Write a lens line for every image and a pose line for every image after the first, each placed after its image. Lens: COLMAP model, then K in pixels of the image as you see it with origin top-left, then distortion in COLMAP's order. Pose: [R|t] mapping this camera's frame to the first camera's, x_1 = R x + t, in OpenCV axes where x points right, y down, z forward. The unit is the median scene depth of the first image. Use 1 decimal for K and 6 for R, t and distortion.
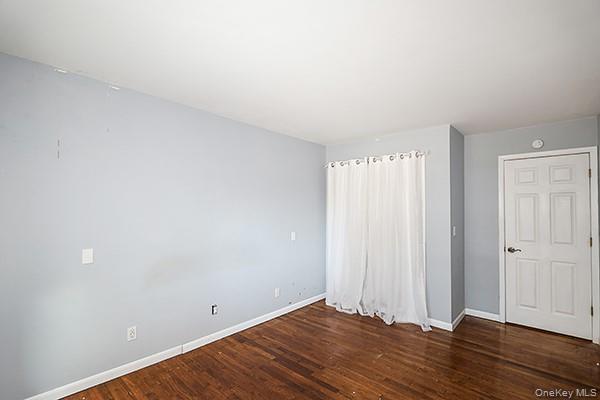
lens RADIAL K [[287.5, 0, 300.0], [0, 287.5, 200.0], [0, 0, 1]] dist [-0.000068, 0.000072]
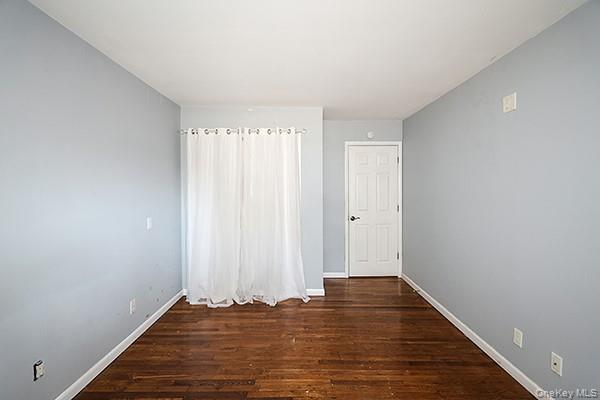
lens RADIAL K [[284.6, 0, 298.6], [0, 284.6, 188.8], [0, 0, 1]] dist [-0.001510, 0.000091]
pose [[0.733401, -0.005057, 0.679778, -0.269674], [-0.014790, 0.999617, 0.023394, 0.020946], [-0.679636, -0.027211, 0.733045, 0.259813]]
